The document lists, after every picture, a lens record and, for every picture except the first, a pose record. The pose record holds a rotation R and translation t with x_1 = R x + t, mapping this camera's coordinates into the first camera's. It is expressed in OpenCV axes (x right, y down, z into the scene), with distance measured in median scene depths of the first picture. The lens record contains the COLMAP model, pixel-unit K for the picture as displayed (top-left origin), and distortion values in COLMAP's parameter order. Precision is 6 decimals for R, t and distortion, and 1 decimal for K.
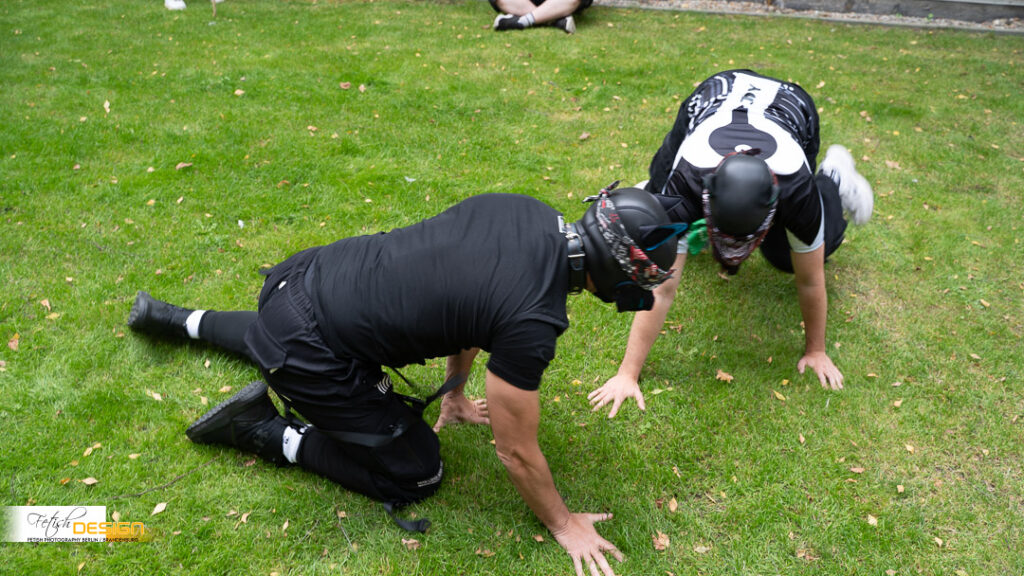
lens RADIAL K [[826.5, 0, 503.8], [0, 826.5, 283.7], [0, 0, 1]] dist [-0.105232, 0.058159]
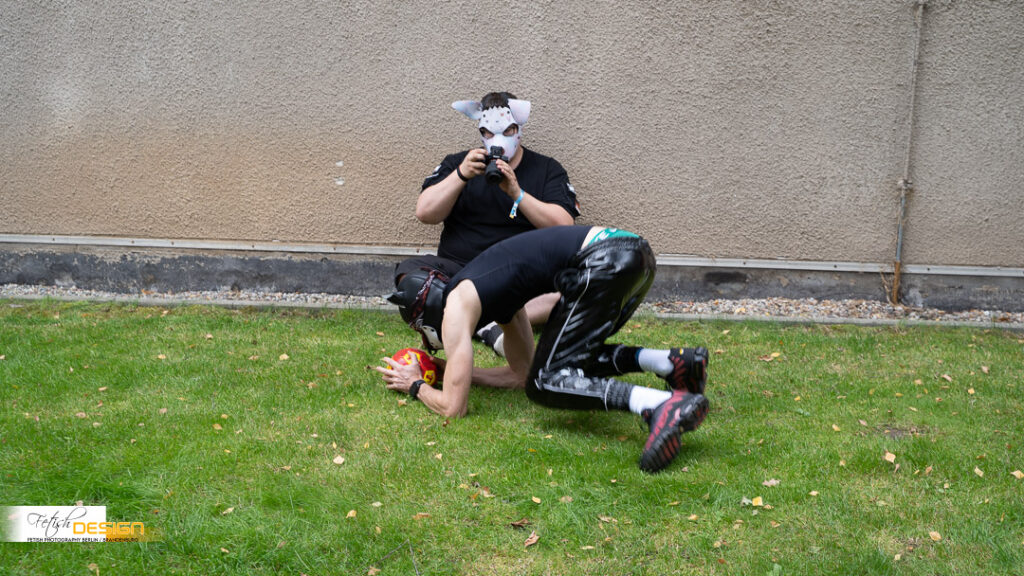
lens RADIAL K [[1321.1, 0, 513.4], [0, 1321.1, 288.2], [0, 0, 1]] dist [0.067087, 0.000000]
pose [[0.999304, -0.018692, 0.032293, 0.050650], [0.028050, 0.947064, -0.319817, -0.091021], [-0.024605, 0.320500, 0.946929, 0.187891]]
